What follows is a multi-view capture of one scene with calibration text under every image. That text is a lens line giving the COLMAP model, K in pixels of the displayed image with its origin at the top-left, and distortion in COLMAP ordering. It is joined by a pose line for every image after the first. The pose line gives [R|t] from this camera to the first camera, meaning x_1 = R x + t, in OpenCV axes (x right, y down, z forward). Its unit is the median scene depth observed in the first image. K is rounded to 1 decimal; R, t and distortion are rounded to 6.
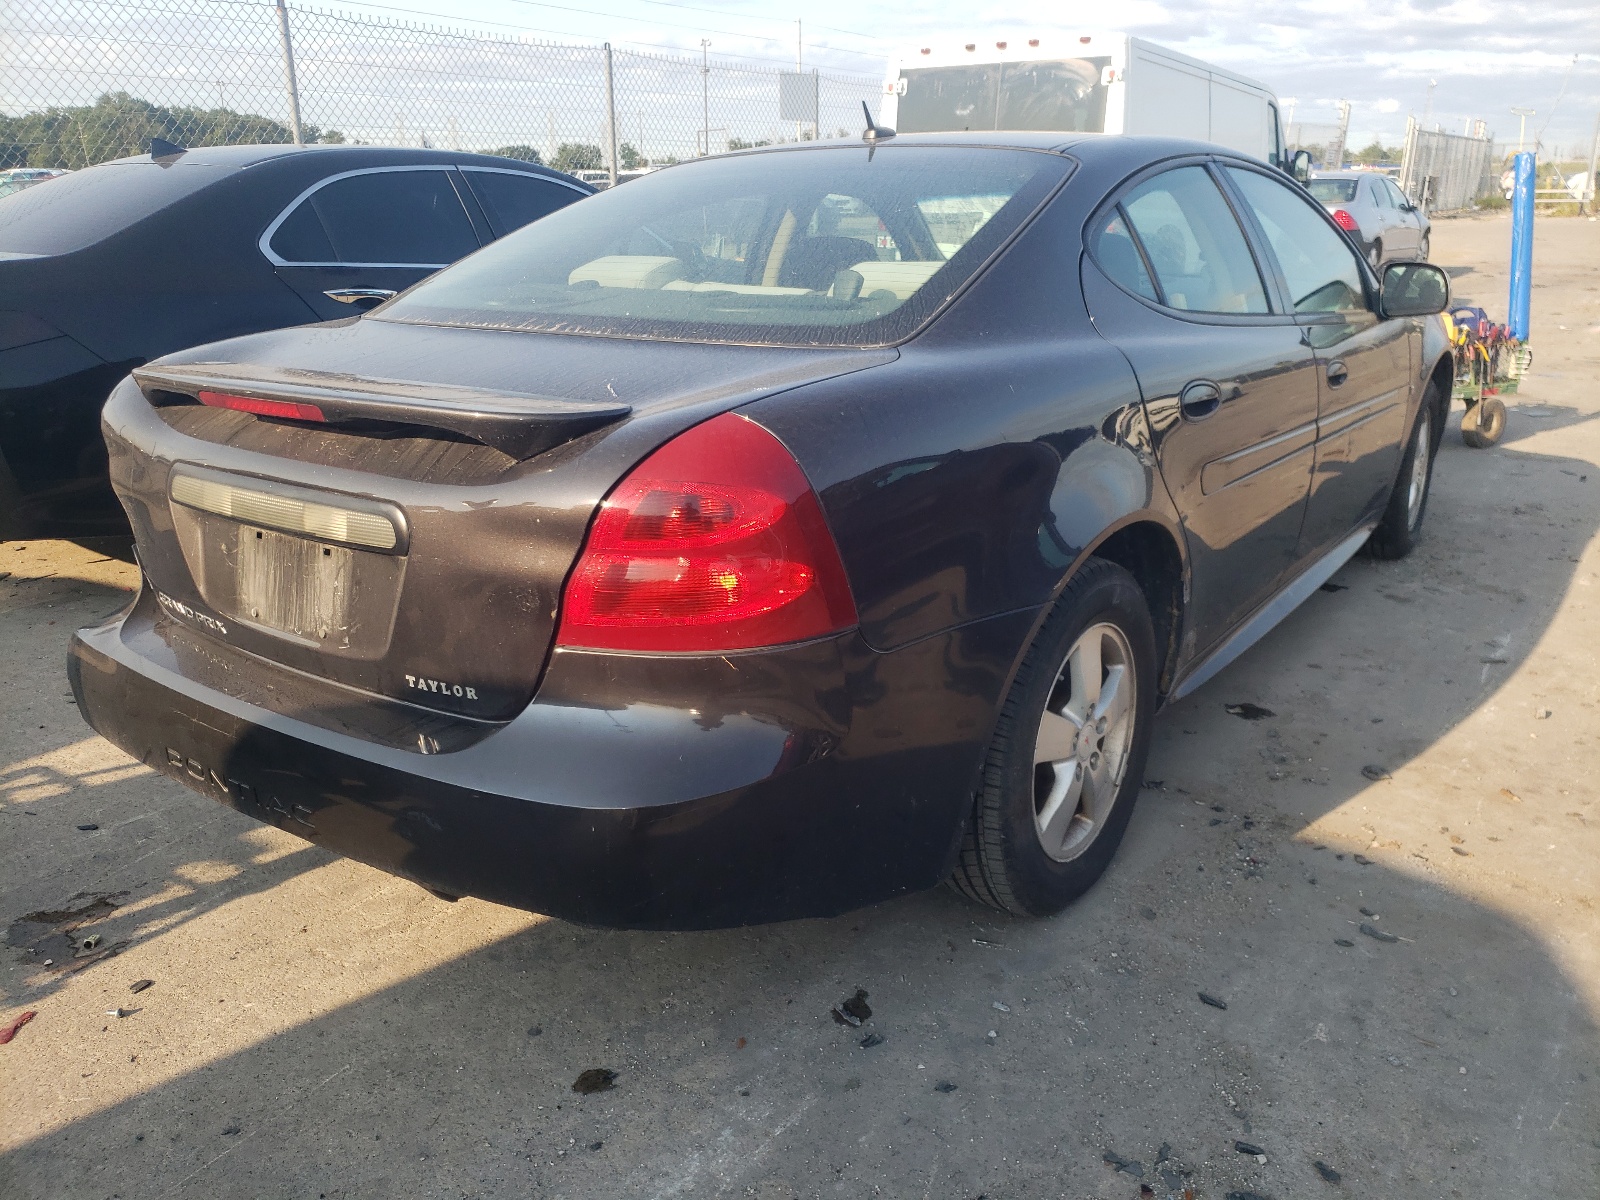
lens RADIAL K [[1207.6, 0, 789.5], [0, 1207.6, 602.1], [0, 0, 1]] dist [-0.010781, 0.000619]
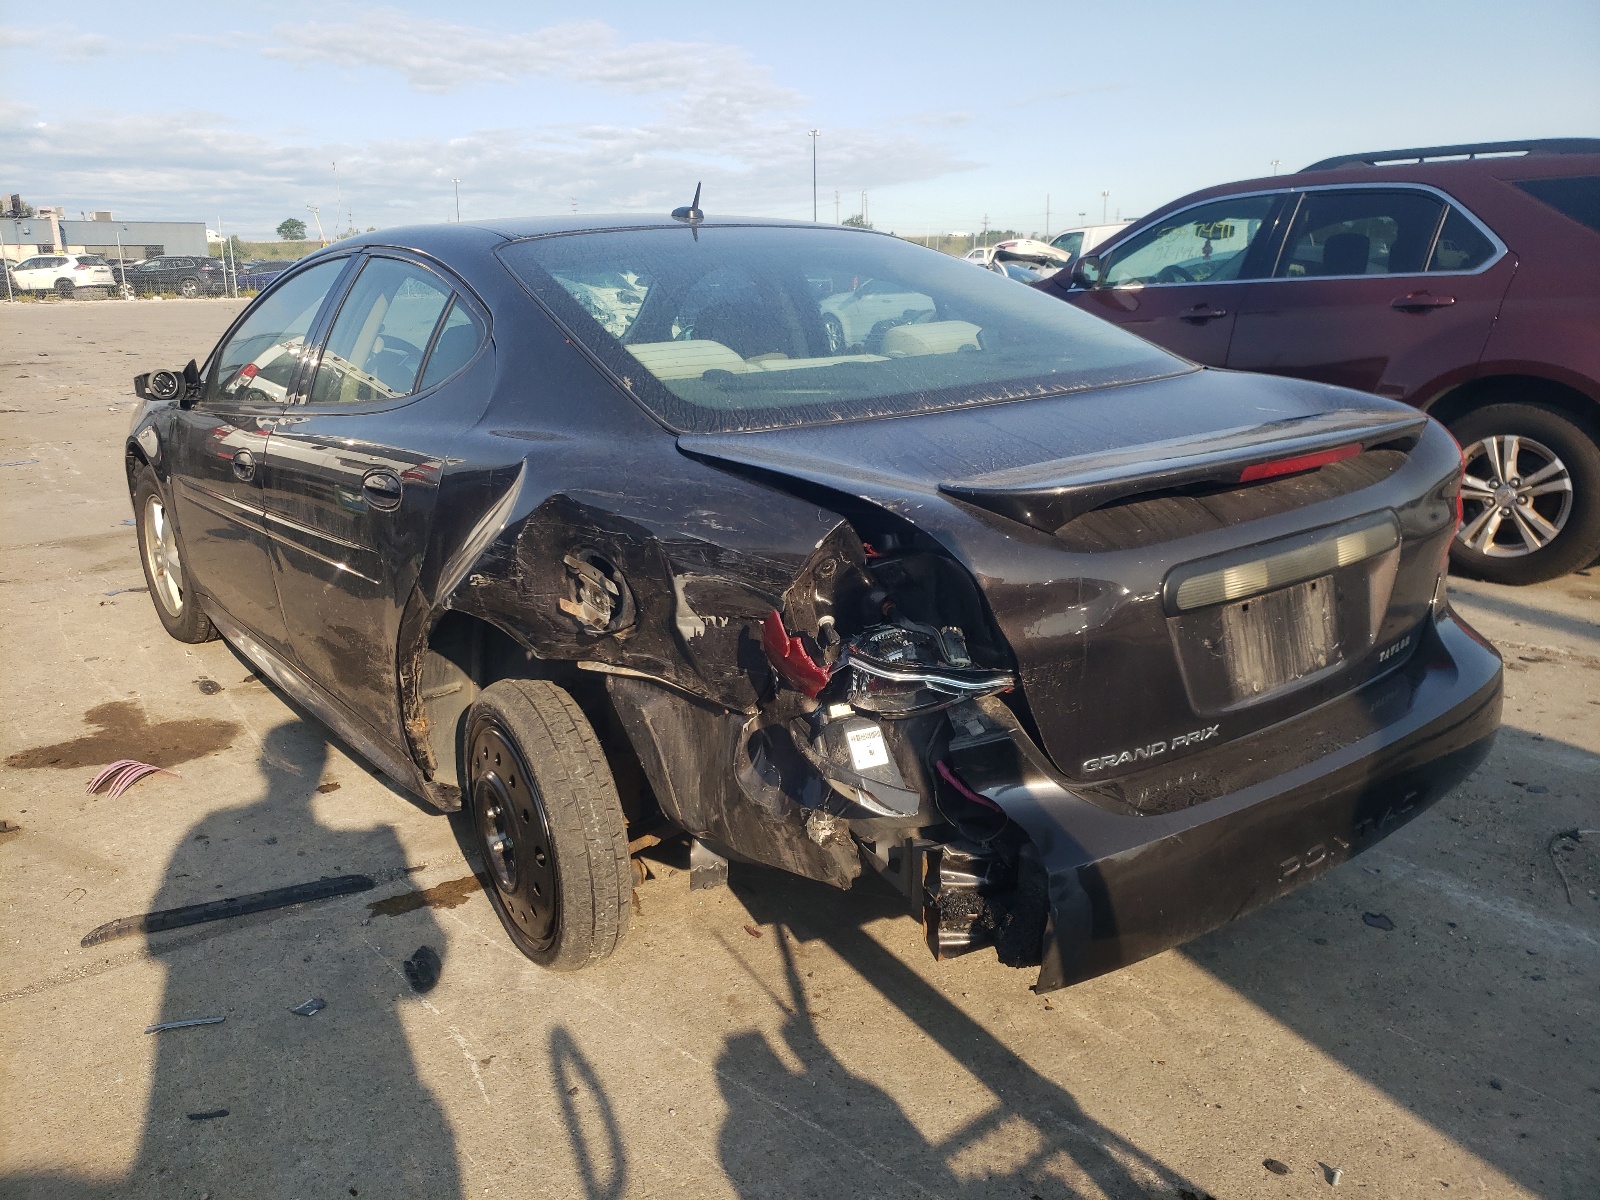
lens RADIAL K [[1207.6, 0, 790.1], [0, 1207.6, 600.2], [0, 0, 1]] dist [-0.010781, 0.000619]
pose [[0.344070, -0.250272, 0.904975, -1.442440], [0.342006, 0.931015, 0.127443, -0.310773], [-0.874441, 0.265658, 0.405929, 0.912967]]
